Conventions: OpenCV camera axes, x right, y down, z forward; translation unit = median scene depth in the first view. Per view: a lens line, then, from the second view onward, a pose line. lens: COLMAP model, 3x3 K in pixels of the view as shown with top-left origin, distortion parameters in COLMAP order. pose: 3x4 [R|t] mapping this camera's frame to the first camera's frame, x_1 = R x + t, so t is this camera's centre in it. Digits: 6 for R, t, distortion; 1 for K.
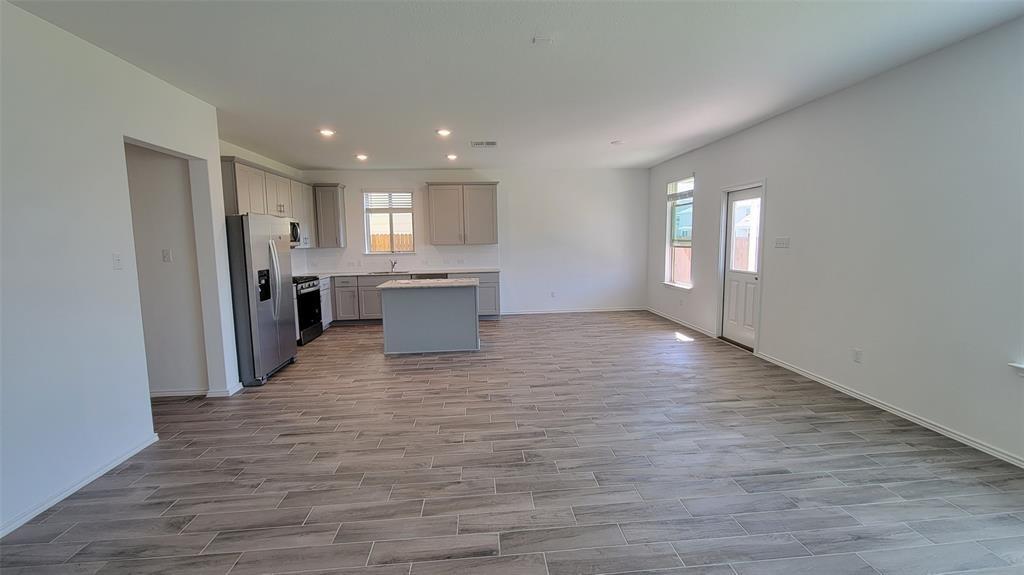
lens RADIAL K [[419.5, 0, 511.8], [0, 419.5, 283.4], [0, 0, 1]] dist [0.001034, -0.000763]
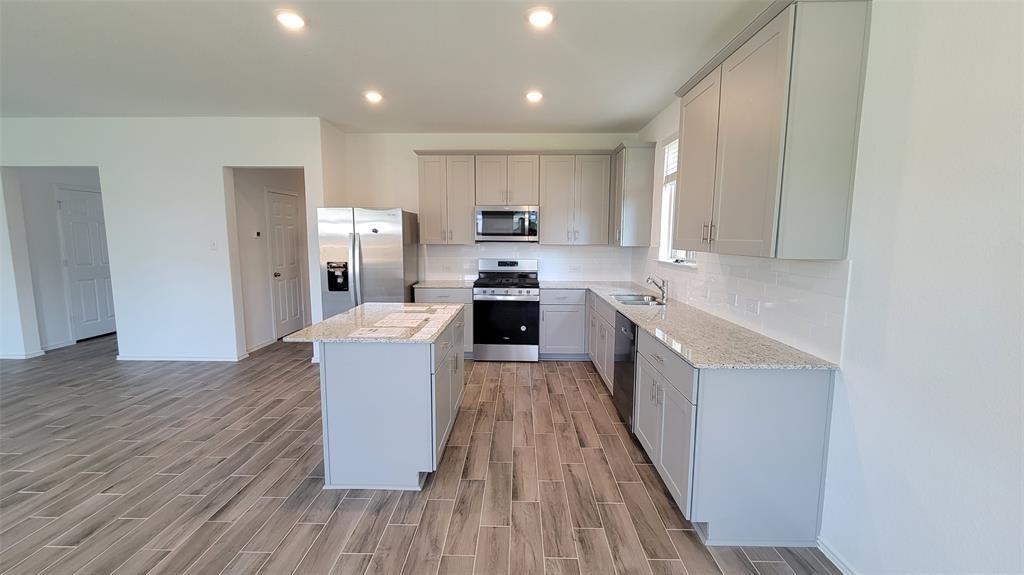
lens RADIAL K [[419.5, 0, 511.8], [0, 419.5, 283.4], [0, 0, 1]] dist [0.001034, -0.000763]
pose [[-0.102203, 0.130594, -0.986154, 0.429033], [-0.107259, 0.984119, 0.141441, -0.189143], [0.988964, 0.120230, -0.086573, 1.668339]]
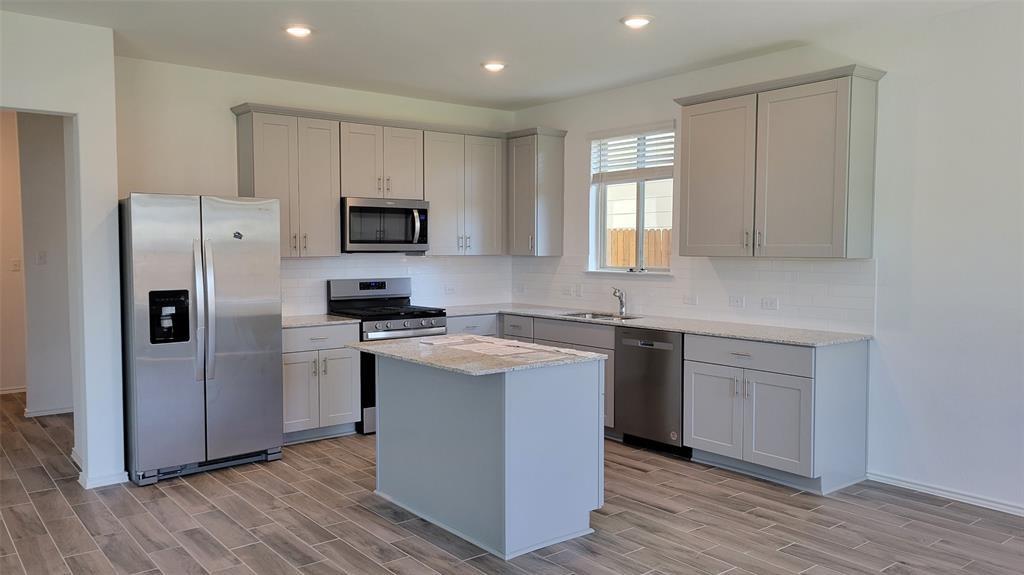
lens RADIAL K [[771.5, 0, 507.3], [0, 771.5, 291.2], [0, 0, 1]] dist [0.034252, -0.002352]
pose [[0.552764, 0.067986, -0.830560, 0.615612], [-0.097424, 0.995104, 0.016616, -0.103576], [0.827624, 0.071732, 0.556681, 0.864220]]
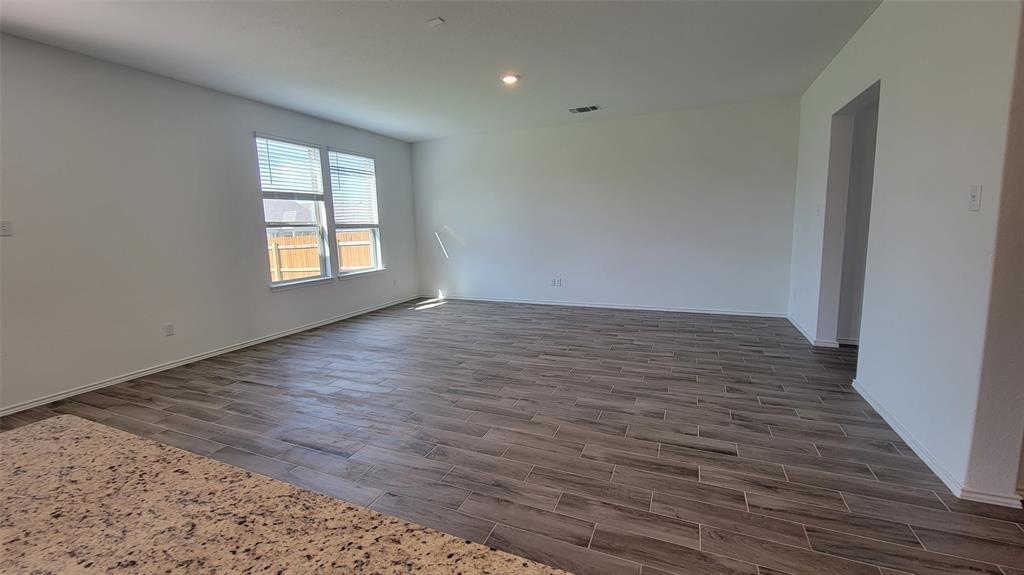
lens RADIAL K [[419.5, 0, 511.8], [0, 419.5, 283.4], [0, 0, 1]] dist [0.001034, -0.000763]
pose [[-0.884290, -0.025094, 0.466262, -0.433486], [0.091451, 0.969908, 0.225642, -0.100103], [-0.457894, 0.242174, -0.855386, 1.381885]]
